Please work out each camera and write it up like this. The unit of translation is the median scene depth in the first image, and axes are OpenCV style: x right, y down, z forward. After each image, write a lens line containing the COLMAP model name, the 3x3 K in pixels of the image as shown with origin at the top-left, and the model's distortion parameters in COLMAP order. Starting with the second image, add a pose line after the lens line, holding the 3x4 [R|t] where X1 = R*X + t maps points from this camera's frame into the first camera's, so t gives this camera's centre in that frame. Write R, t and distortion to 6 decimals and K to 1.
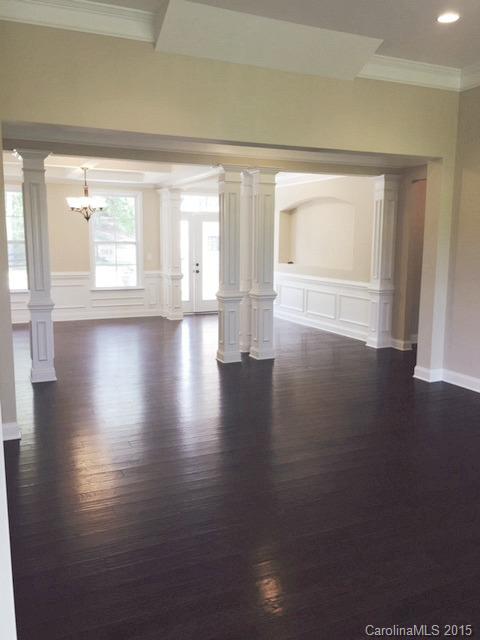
lens RADIAL K [[560.7, 0, 238.1], [0, 560.7, 322.0], [0, 0, 1]] dist [0.072780, -0.077720]
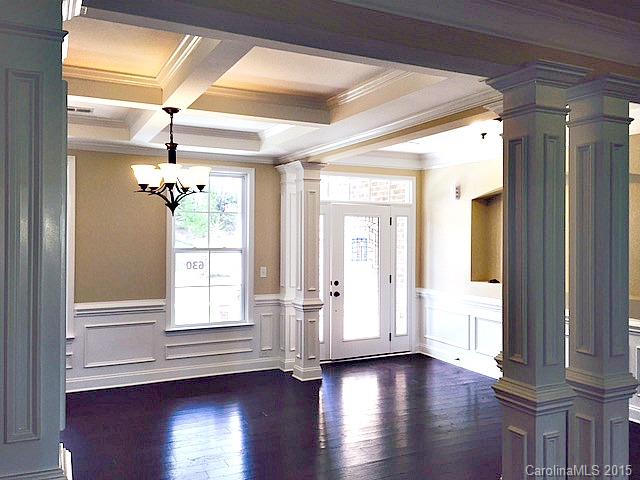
lens RADIAL K [[560.7, 0, 322.2], [0, 560.7, 238.0], [0, 0, 1]] dist [0.072780, -0.077720]
pose [[0.999221, -0.001165, 0.039450, -0.119877], [0.006984, 0.989009, -0.147692, -0.063066], [-0.038844, 0.147852, 0.988246, 0.393479]]
